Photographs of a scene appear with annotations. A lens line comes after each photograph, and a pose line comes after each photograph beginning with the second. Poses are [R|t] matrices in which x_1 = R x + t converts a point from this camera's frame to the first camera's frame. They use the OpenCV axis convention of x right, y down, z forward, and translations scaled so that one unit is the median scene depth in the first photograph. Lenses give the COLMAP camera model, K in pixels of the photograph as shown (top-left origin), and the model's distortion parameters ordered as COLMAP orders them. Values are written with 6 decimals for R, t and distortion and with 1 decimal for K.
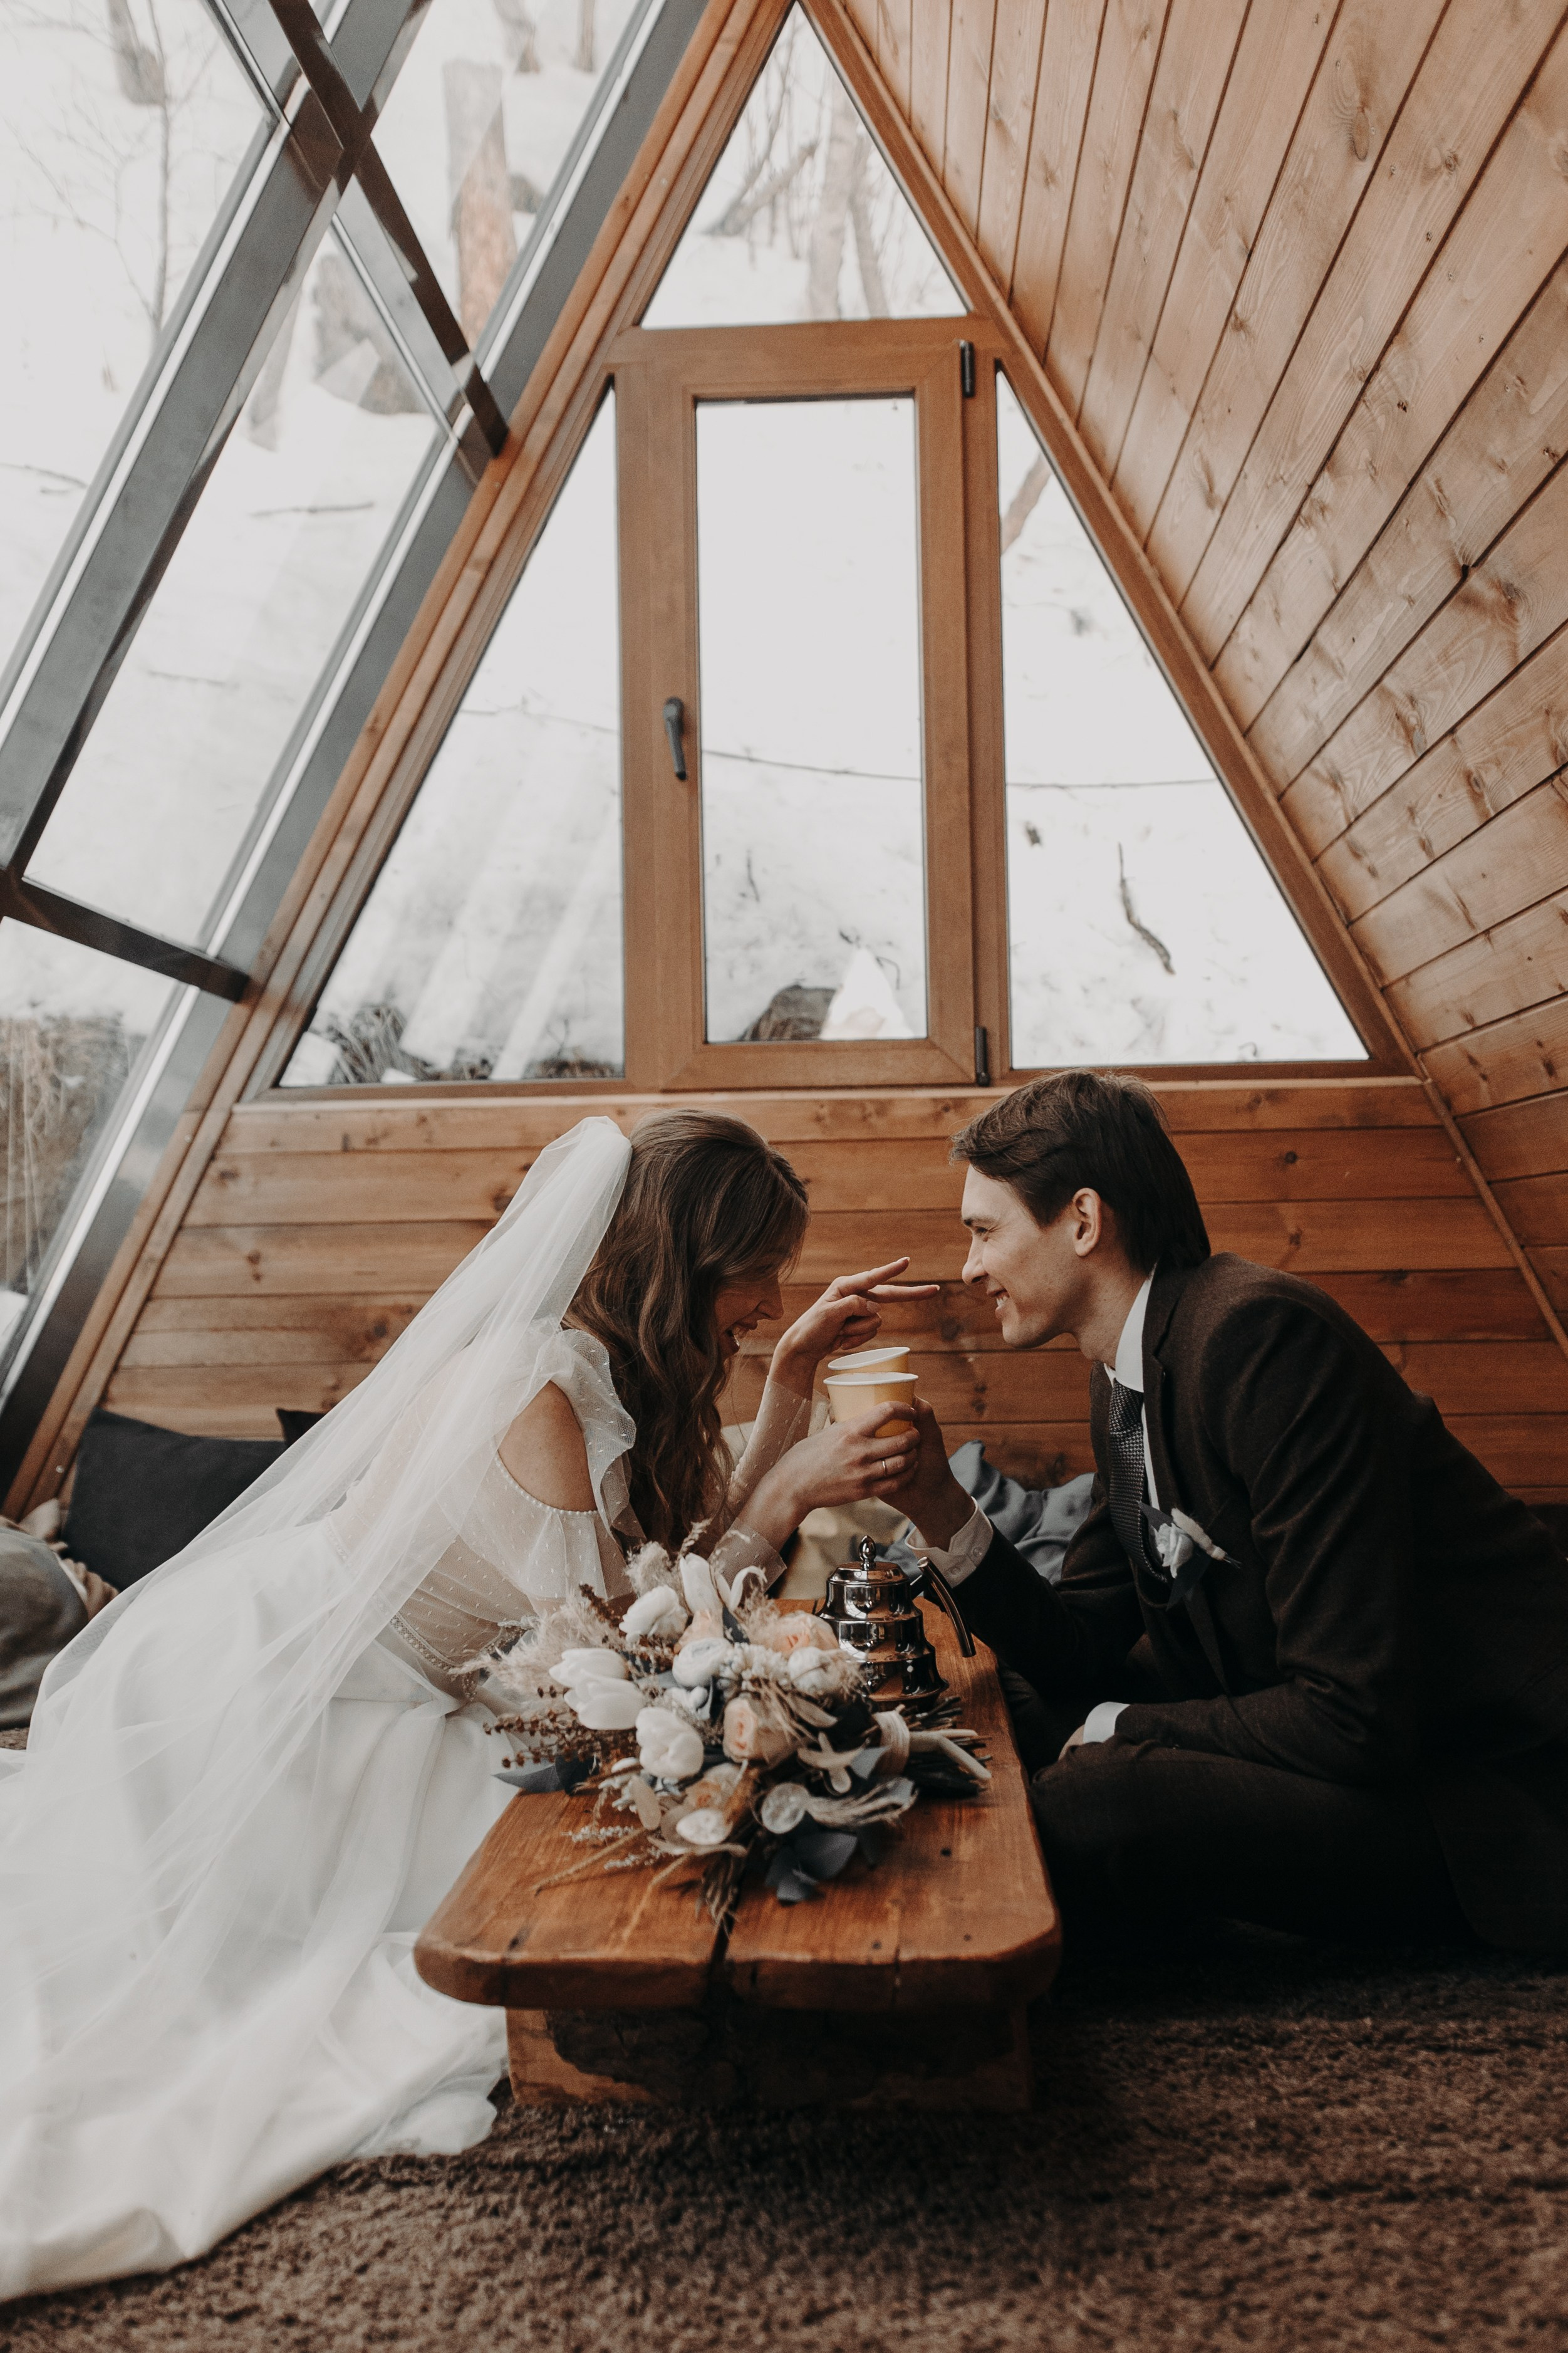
lens RADIAL K [[2246.9, 0, 742.4], [0, 2246.9, 1236.0], [0, 0, 1]] dist [-0.025158, 0.018020]
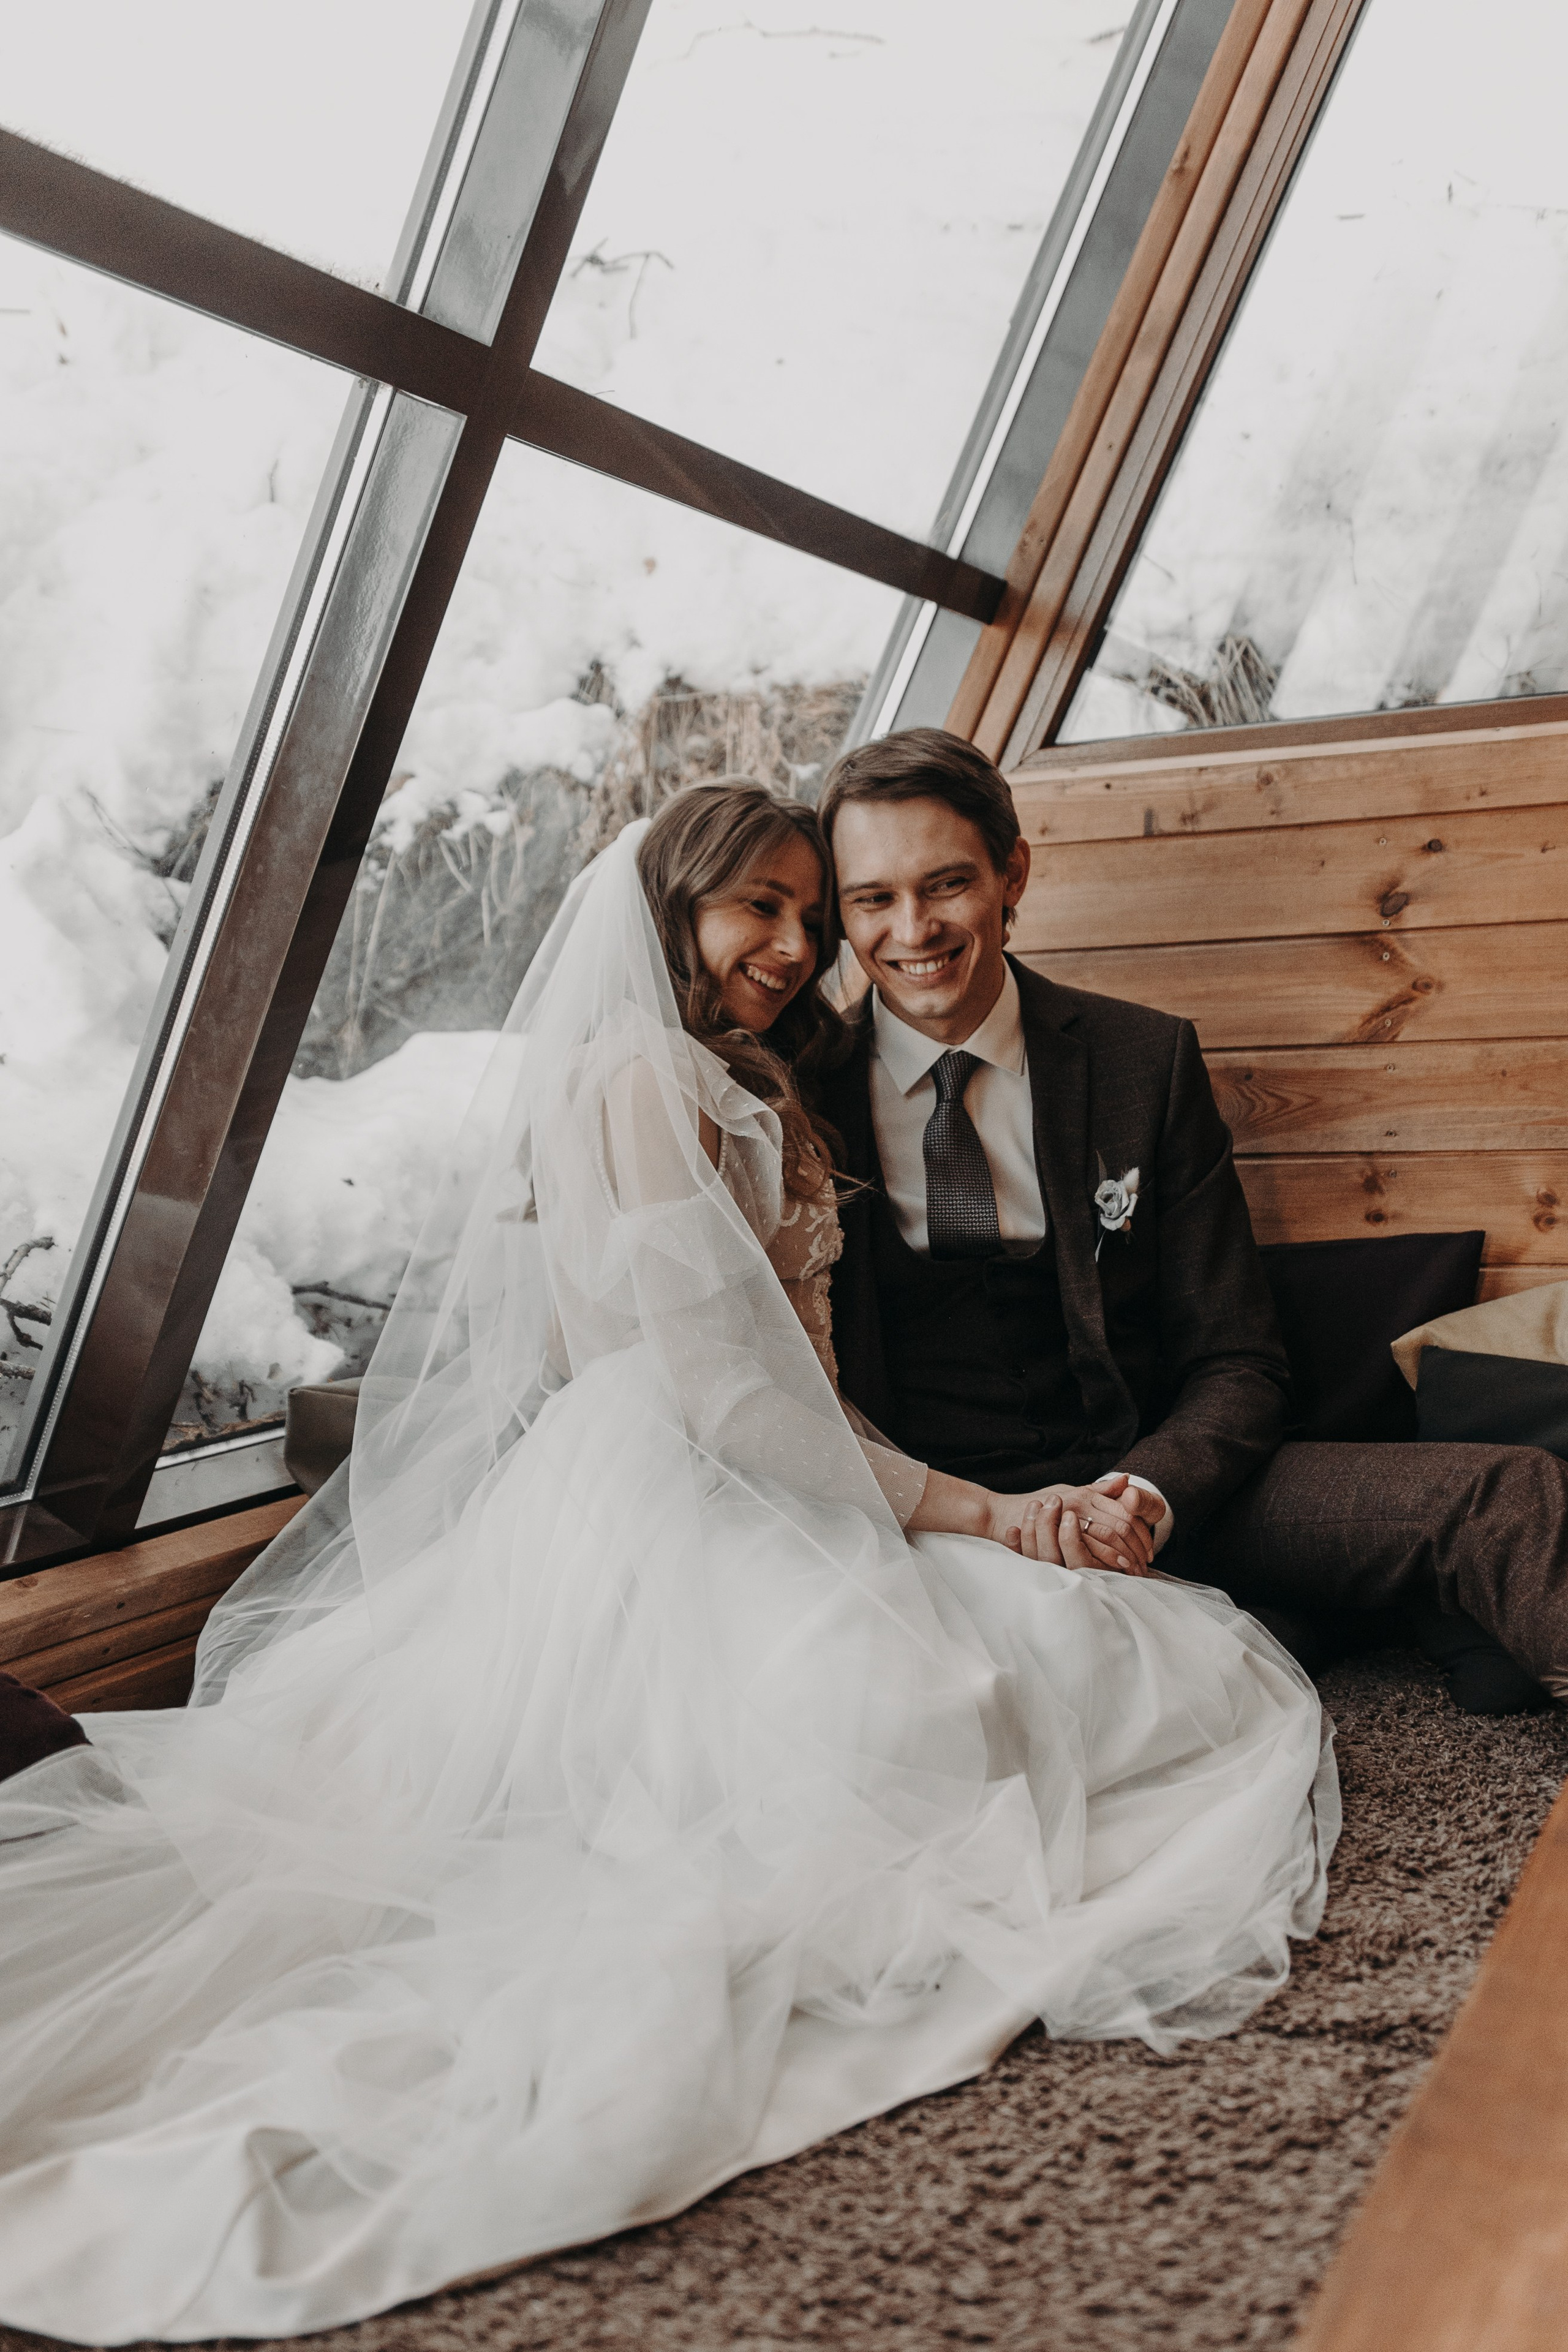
lens RADIAL K [[2292.5, 0, 784.0], [0, 2292.5, 1176.0], [0, 0, 1]] dist [0.004802, -0.015695]
pose [[0.921006, 0.004653, -0.389520, -0.013924], [0.024333, 0.997289, 0.069447, 0.013683], [0.388787, -0.073439, 0.918396, 0.363404]]
